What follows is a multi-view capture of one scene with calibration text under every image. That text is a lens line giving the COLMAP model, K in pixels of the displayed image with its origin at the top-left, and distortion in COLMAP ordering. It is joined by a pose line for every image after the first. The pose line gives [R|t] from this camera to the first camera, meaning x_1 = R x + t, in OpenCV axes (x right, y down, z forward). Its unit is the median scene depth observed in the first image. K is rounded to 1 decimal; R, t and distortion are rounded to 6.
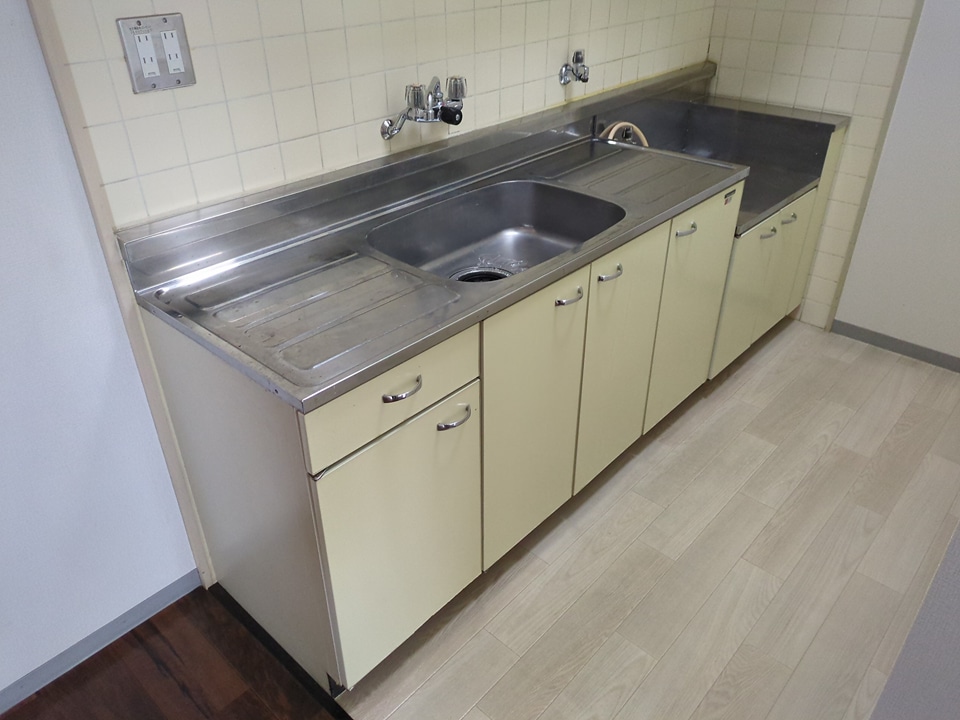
lens RADIAL K [[721.6, 0, 477.9], [0, 721.6, 359.8], [0, 0, 1]] dist [0.013176, 0.000655]
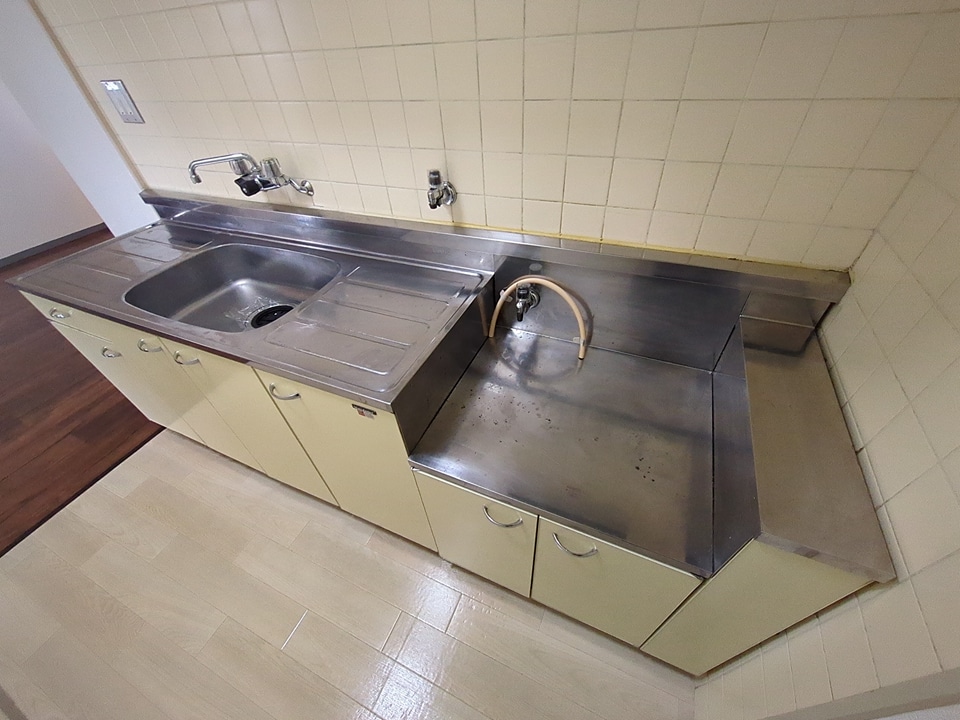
lens RADIAL K [[379.2, 0, 479.8], [0, 379.2, 361.5], [0, 0, 1]] dist [-0.001082, -0.000022]
pose [[0.319199, 0.627402, -0.710266, 0.669368], [-0.447254, 0.760489, 0.470766, -0.533743], [0.835509, 0.167401, 0.523356, 0.929819]]
